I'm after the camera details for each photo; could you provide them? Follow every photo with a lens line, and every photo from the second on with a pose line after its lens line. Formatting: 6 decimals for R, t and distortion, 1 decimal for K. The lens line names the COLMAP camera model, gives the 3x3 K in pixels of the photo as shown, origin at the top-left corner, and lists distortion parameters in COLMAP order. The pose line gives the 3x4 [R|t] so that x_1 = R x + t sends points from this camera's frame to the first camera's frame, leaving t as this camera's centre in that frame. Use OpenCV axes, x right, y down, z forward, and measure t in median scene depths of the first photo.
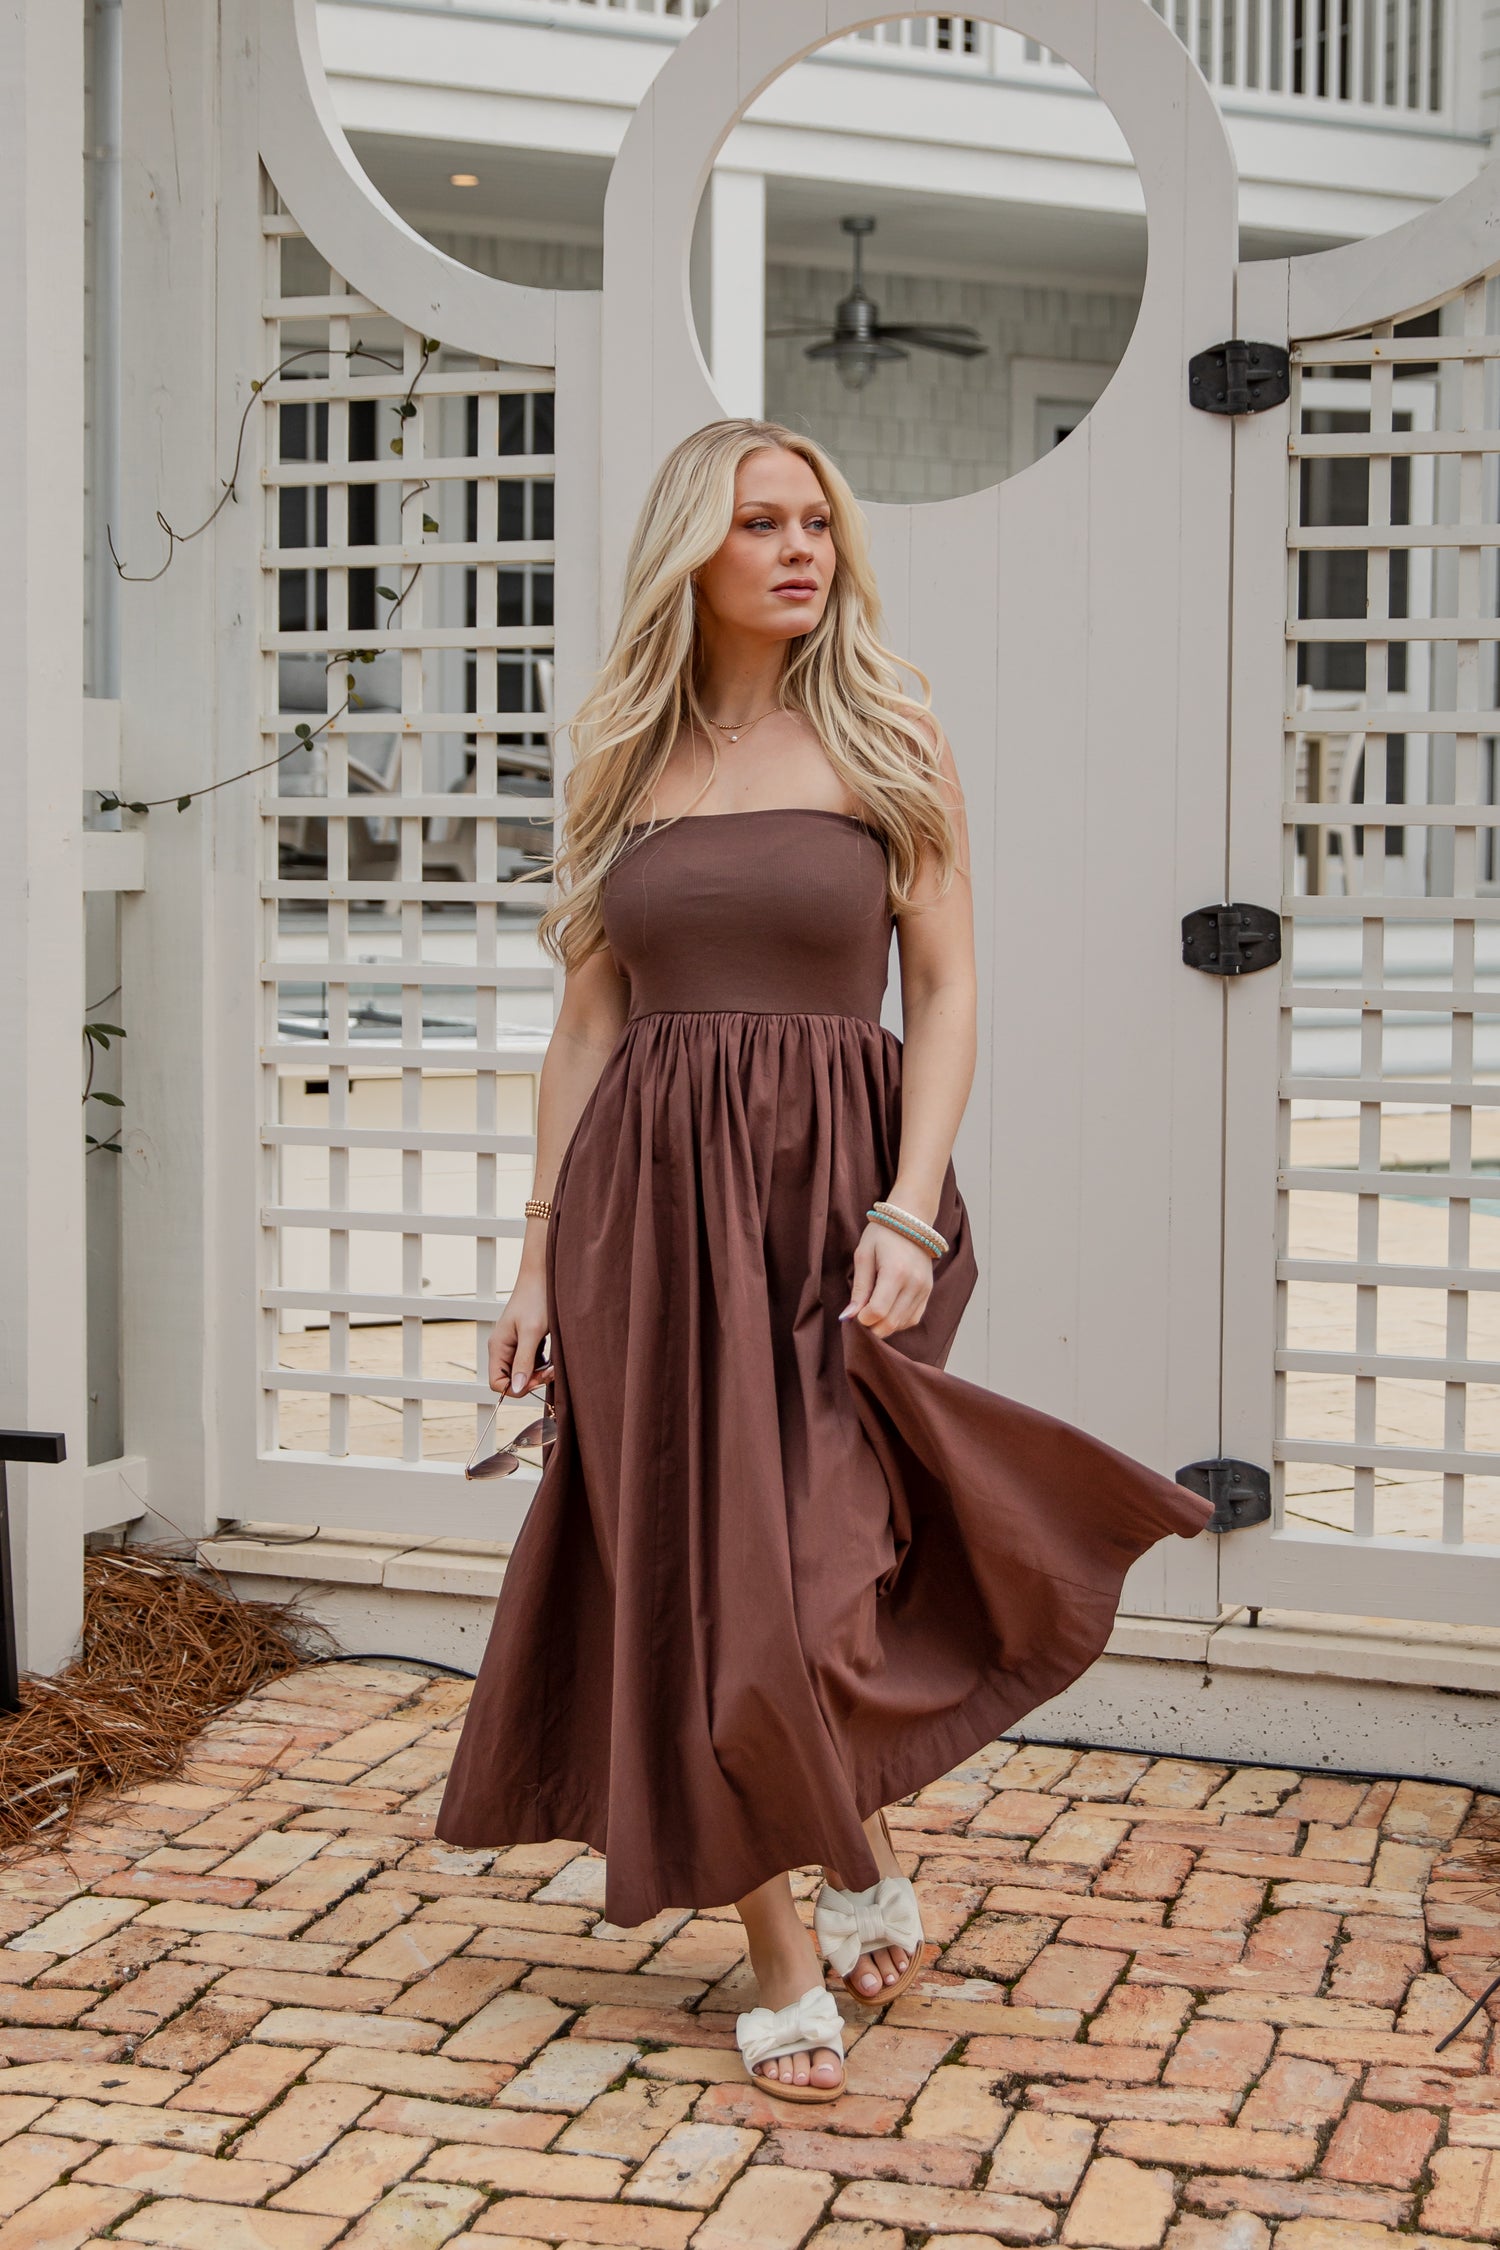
lens RADIAL K [[5229.8, 0, 868.5], [0, 5229.8, 949.7], [0, 0, 1]] dist [0.033741, 0.000000]
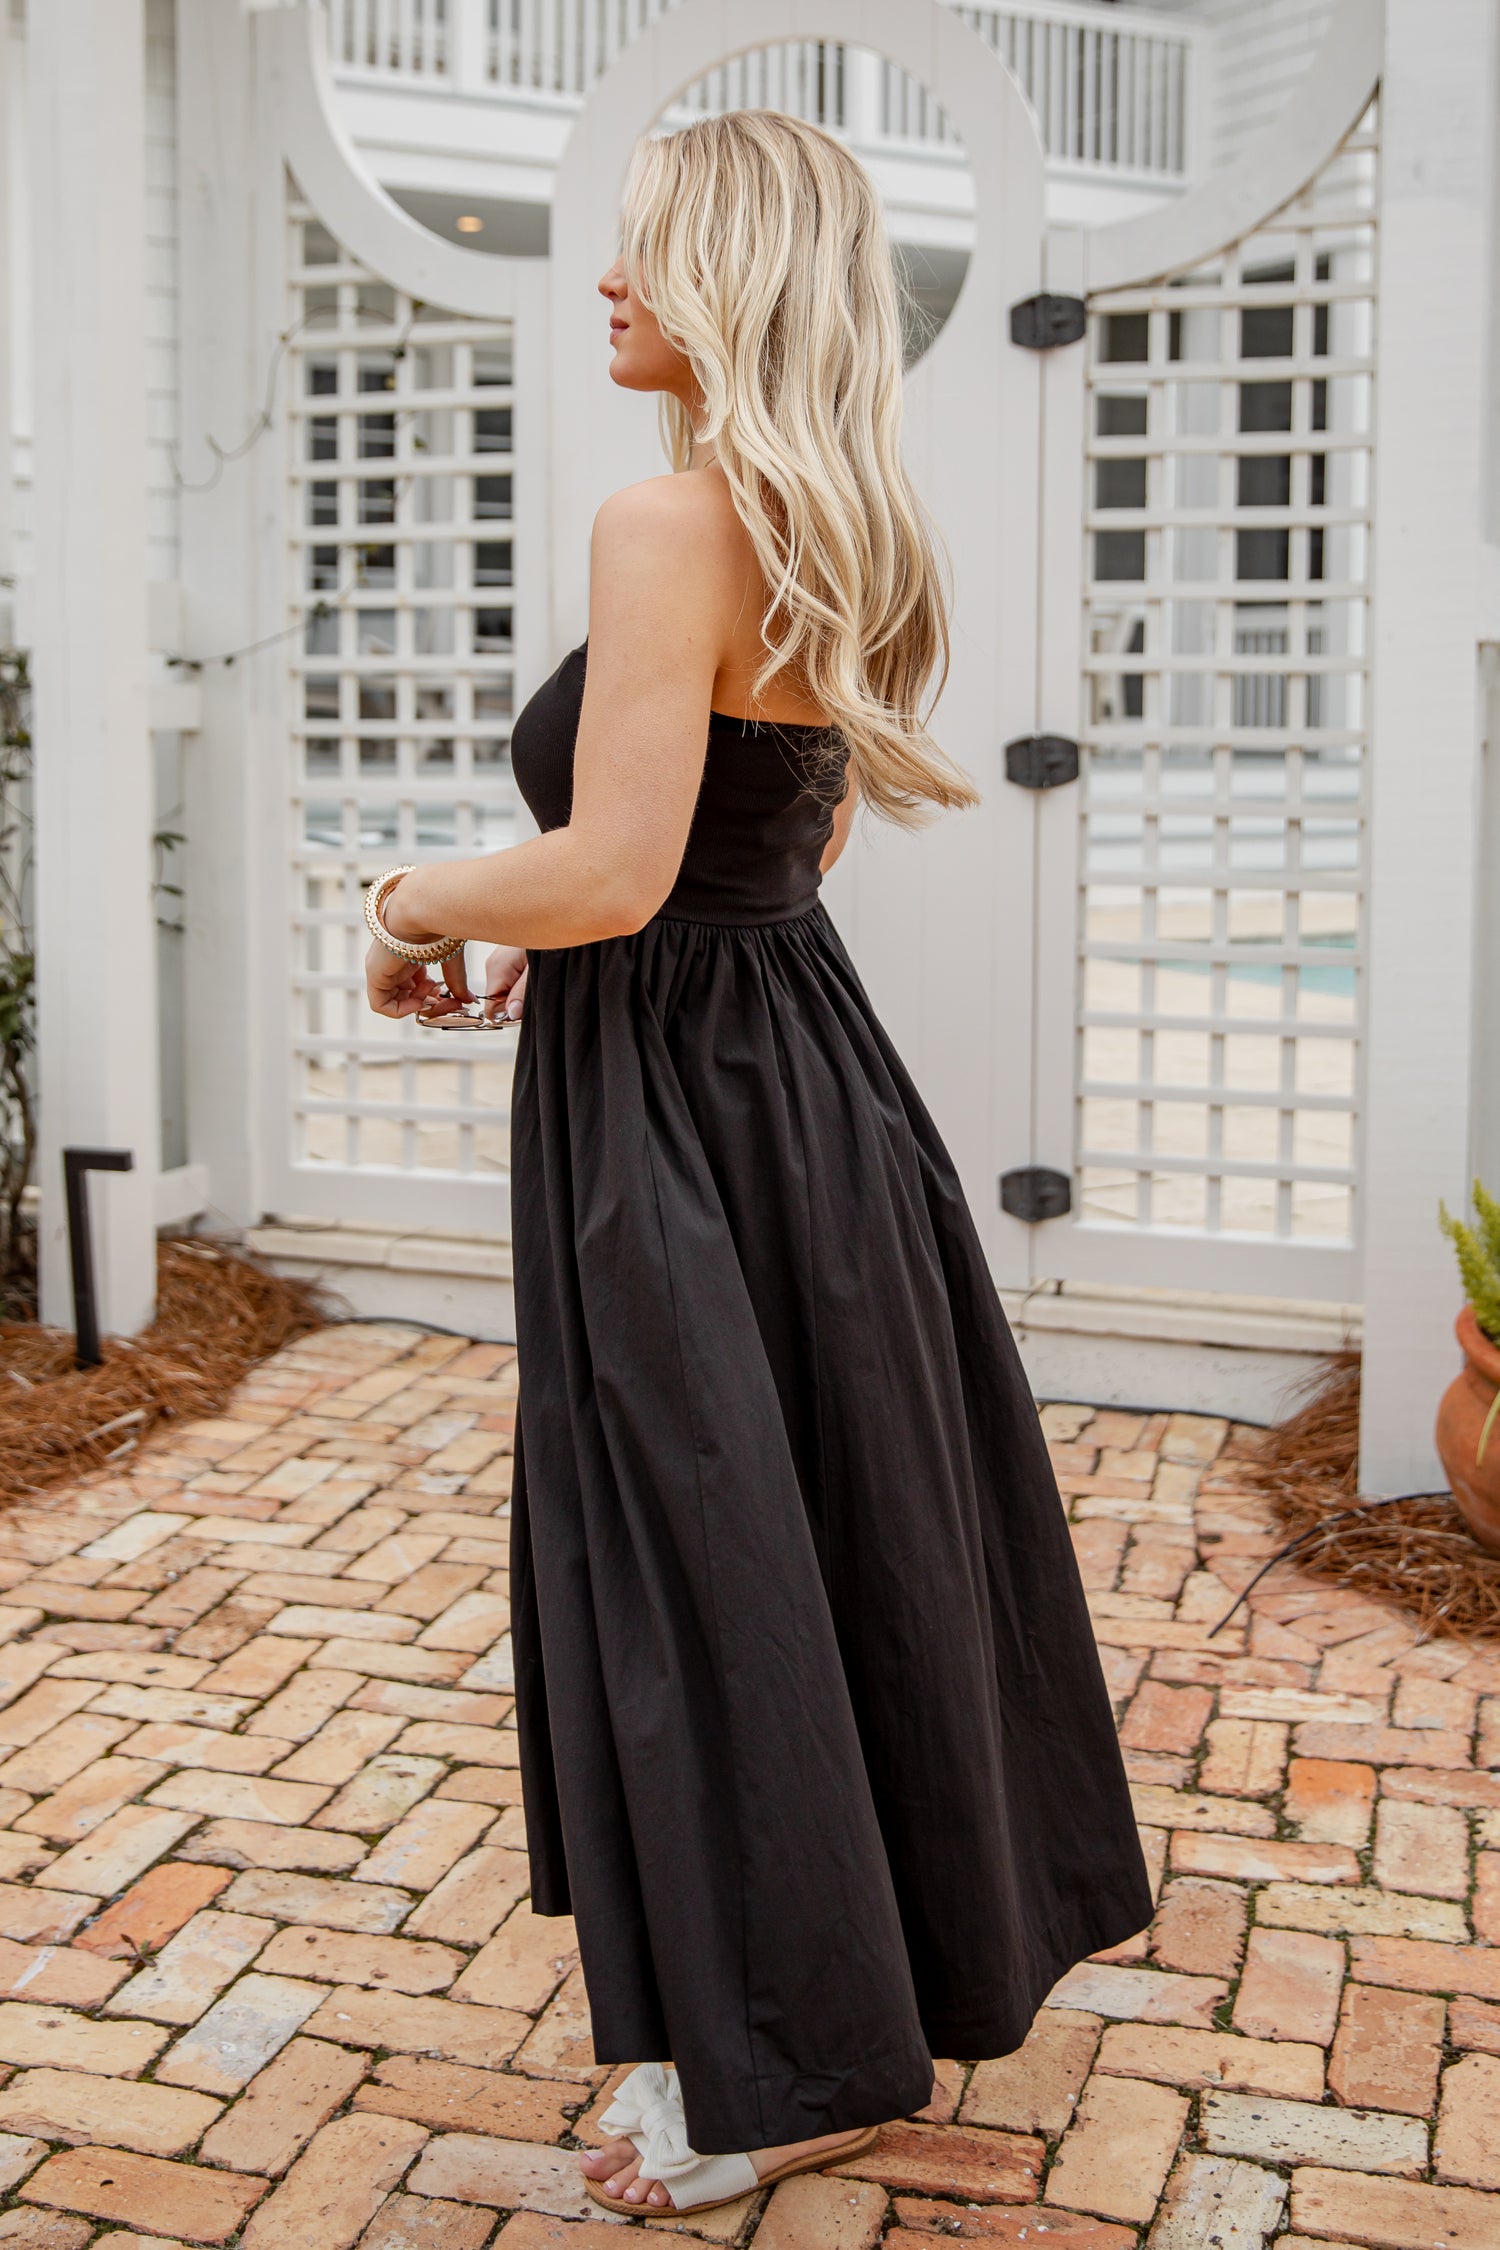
lens RADIAL K [[3378.2, 0, 807.7], [0, 3378.2, 1009.1], [0, 0, 1]] dist [-0.070146, 0.000000]
pose [[0.999947, -0.001958, 0.010092, 0.003793], [0.001400, 0.998483, 0.055045, 0.013321], [-0.010185, -0.055028, 0.998433, 0.184827]]
